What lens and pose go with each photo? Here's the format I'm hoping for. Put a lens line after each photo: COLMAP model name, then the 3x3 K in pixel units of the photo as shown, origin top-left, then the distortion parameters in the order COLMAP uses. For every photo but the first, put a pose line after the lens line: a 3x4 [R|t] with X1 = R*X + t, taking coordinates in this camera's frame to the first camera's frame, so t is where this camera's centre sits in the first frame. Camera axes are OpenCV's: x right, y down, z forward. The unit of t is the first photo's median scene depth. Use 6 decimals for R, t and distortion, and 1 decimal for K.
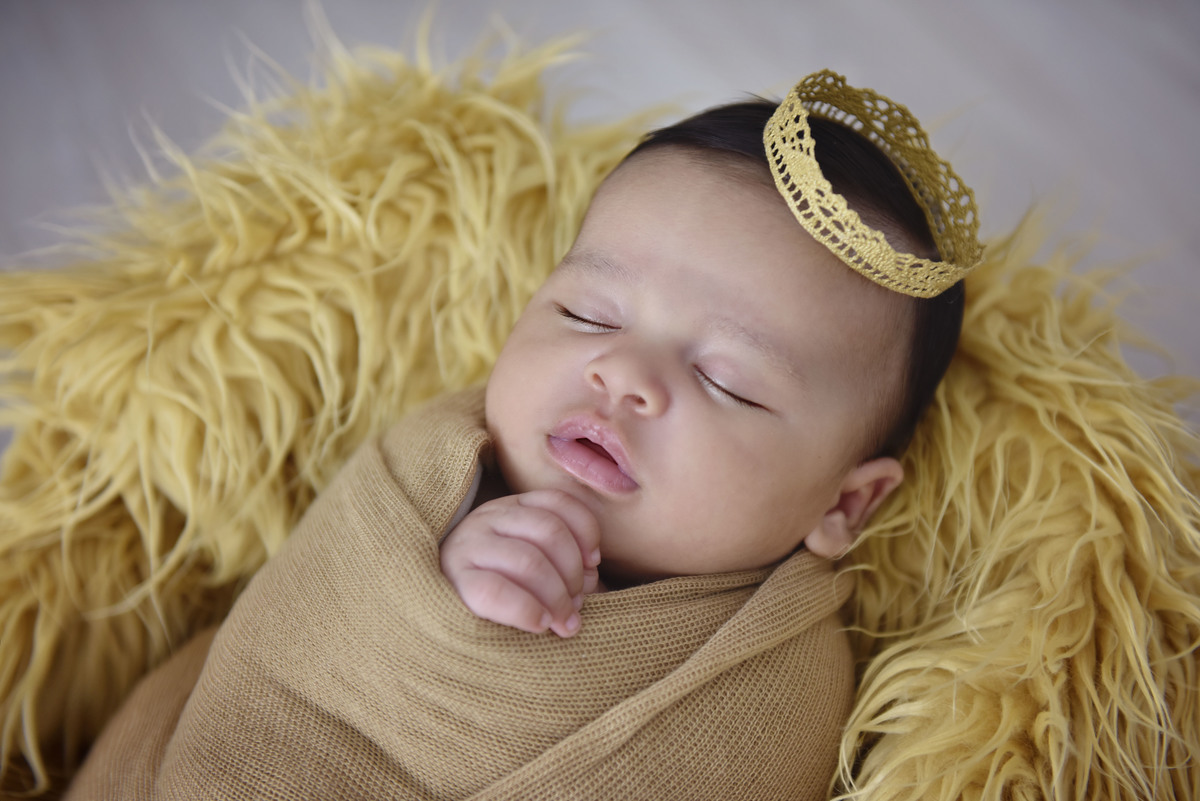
lens RADIAL K [[1869.1, 0, 603.4], [0, 1869.1, 402.0], [0, 0, 1]] dist [0.134174, 0.000000]
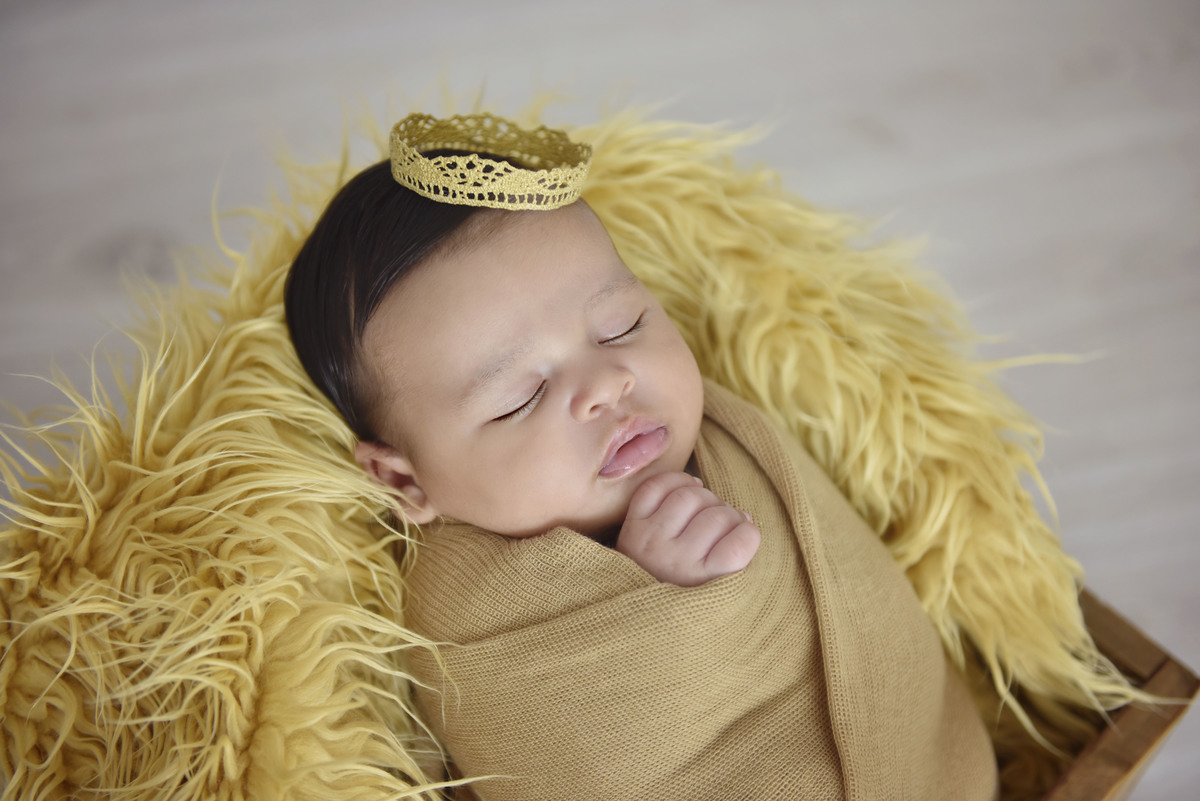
lens RADIAL K [[1874.7, 0, 595.8], [0, 1874.7, 407.8], [0, 0, 1]] dist [0.131638, 0.000000]
pose [[0.261685, -0.811602, 0.522324, -0.617708], [0.713122, 0.527265, 0.462005, -0.556208], [-0.650368, 0.251581, 0.716749, 0.120438]]
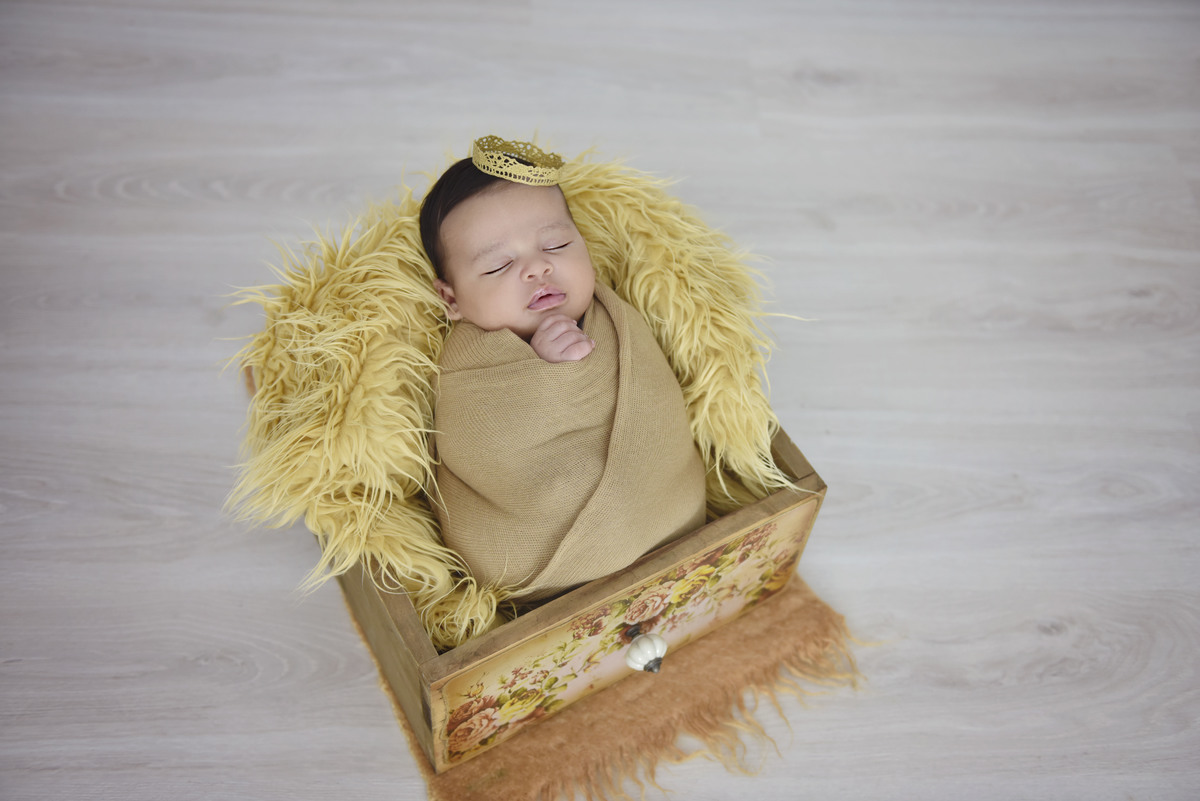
lens RADIAL K [[1281.9, 0, 607.4], [0, 1281.9, 406.1], [0, 0, 1]] dist [0.042575, 0.000000]
pose [[0.508719, -0.722690, 0.467893, -0.903284], [0.656434, 0.677239, 0.332327, -0.407673], [-0.557045, 0.138080, 0.818923, -0.514016]]
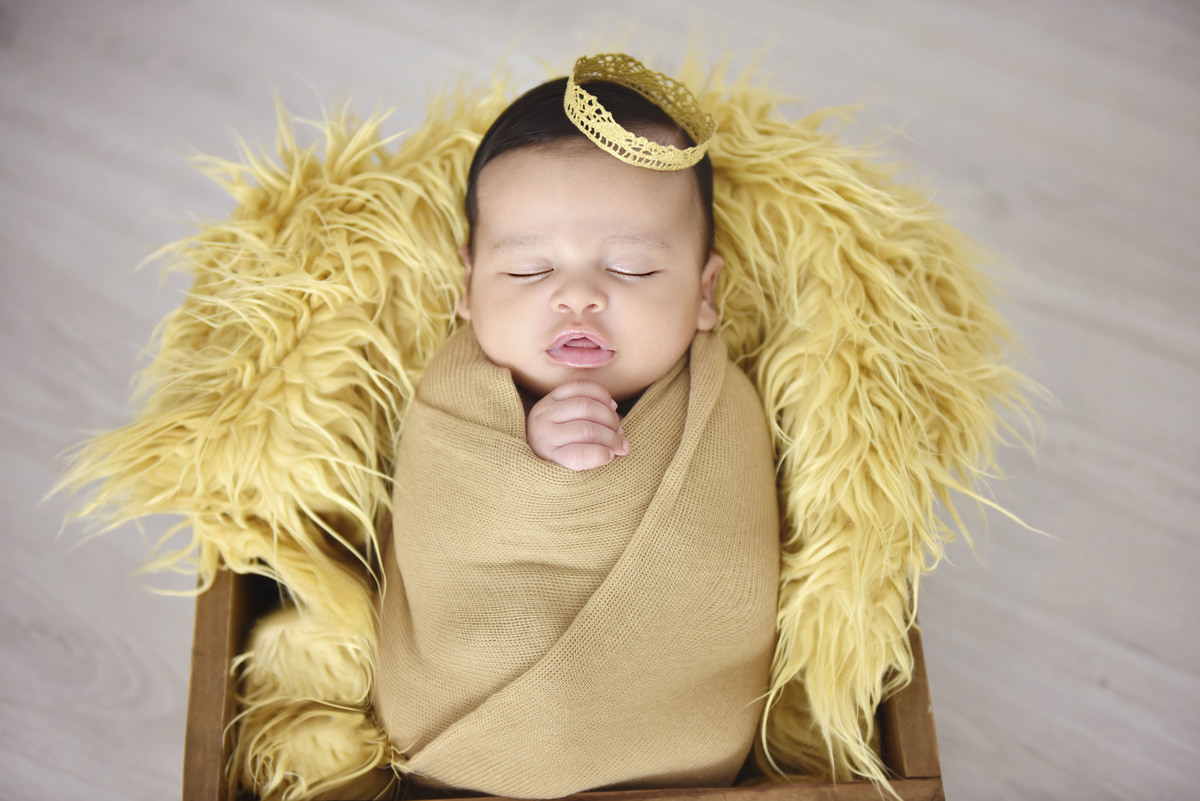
lens RADIAL K [[1869.1, 0, 603.4], [0, 1869.1, 401.9], [0, 0, 1]] dist [0.134174, 0.000000]
pose [[0.846400, -0.493612, 0.199886, -0.327576], [0.450537, 0.863827, 0.225431, -0.280645], [-0.283942, -0.100749, 0.953534, -0.549034]]
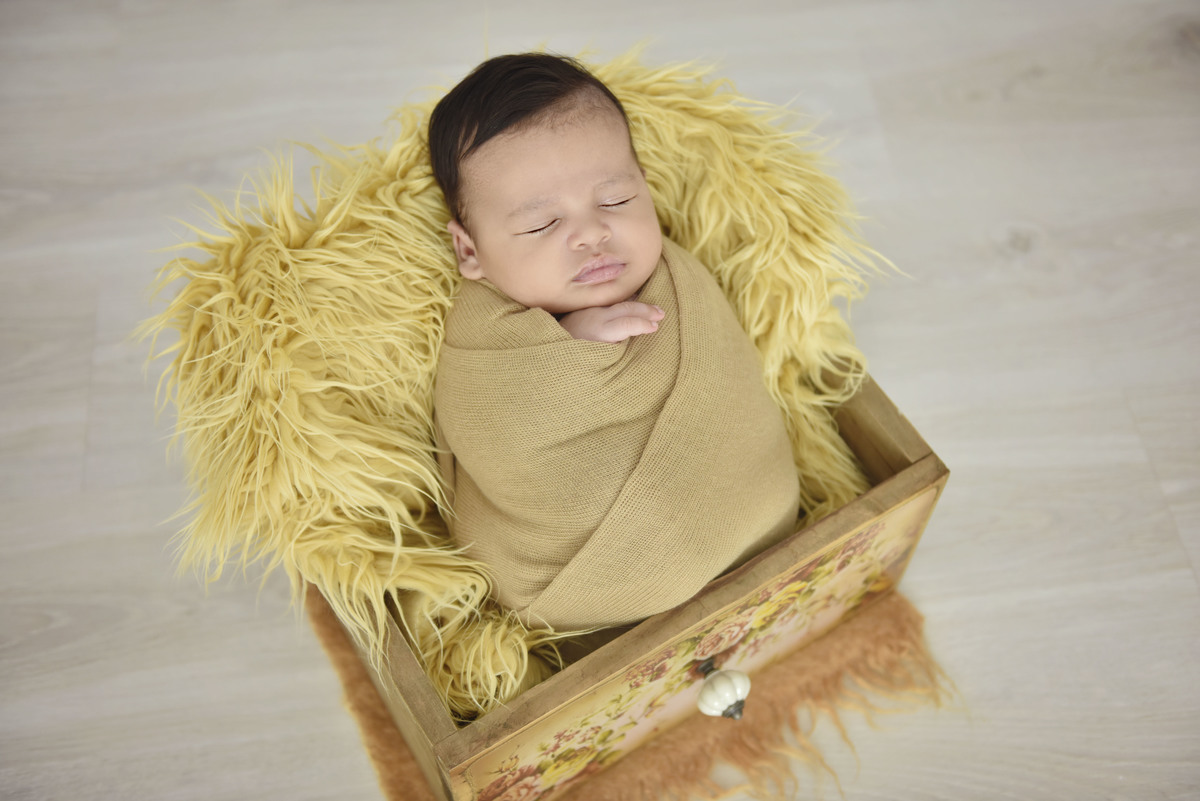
lens RADIAL K [[1406.8, 0, 600.7], [0, 1406.8, 404.6], [0, 0, 1]] dist [0.086582, 0.000000]
pose [[0.483331, -0.788972, 0.379359, -0.673228], [0.703758, 0.607908, 0.367658, -0.397262], [-0.520688, 0.089277, 0.849067, -0.283815]]
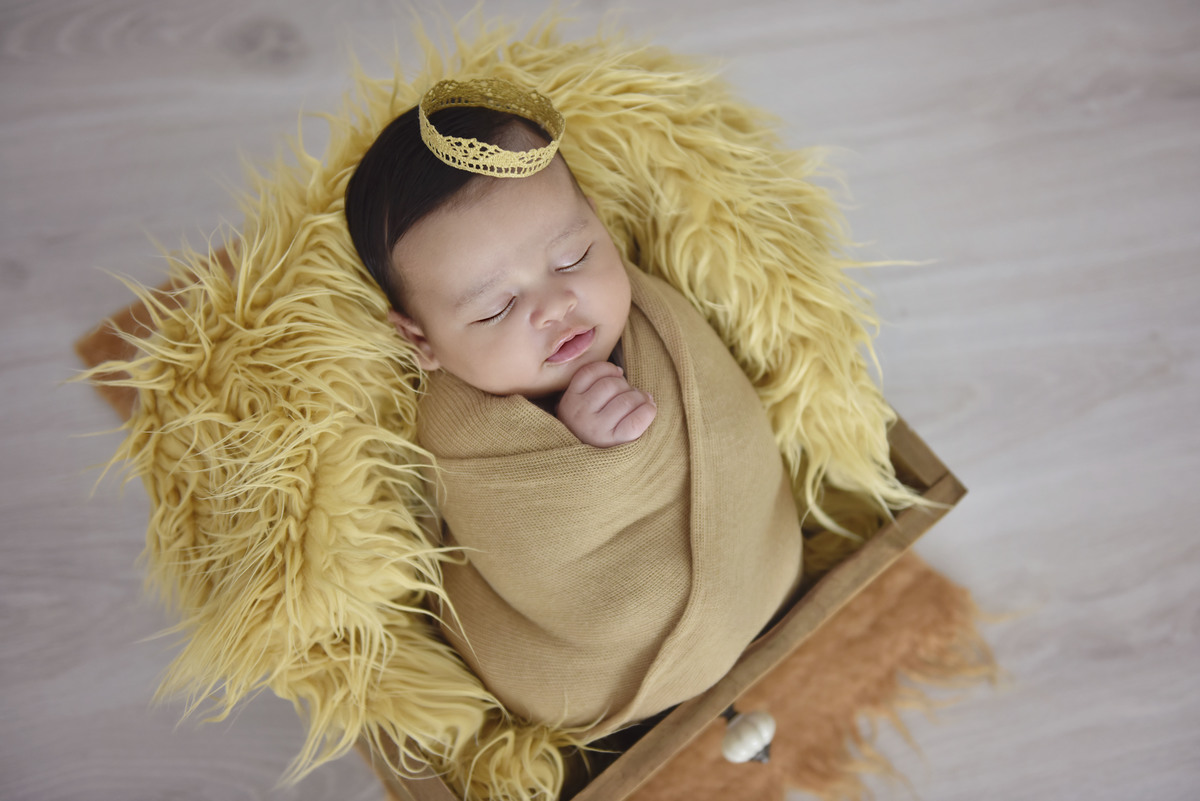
lens RADIAL K [[1496.4, 0, 598.9], [0, 1496.4, 411.2], [0, 0, 1]] dist [0.103203, 0.000000]
pose [[0.357161, -0.897593, 0.258386, -0.412798], [0.696188, 0.440244, 0.567016, -0.718925], [-0.622703, -0.022631, 0.782131, -0.136403]]
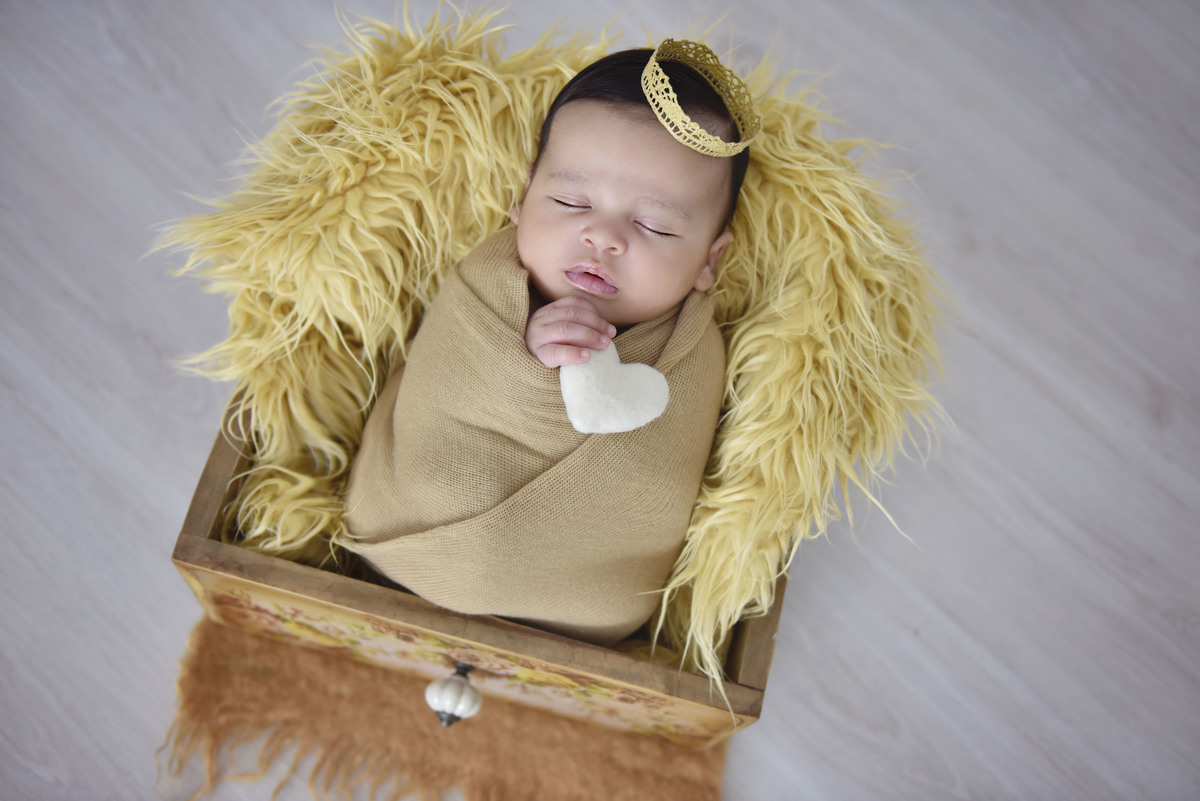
lens RADIAL K [[1281.9, 0, 604.9], [0, 1281.9, 407.8], [0, 0, 1]] dist [0.042575, 0.000000]
pose [[0.965691, -0.227461, 0.125312, -0.184192], [0.174264, 0.925342, 0.336710, -0.284449], [-0.192544, -0.303321, 0.933233, -0.278294]]
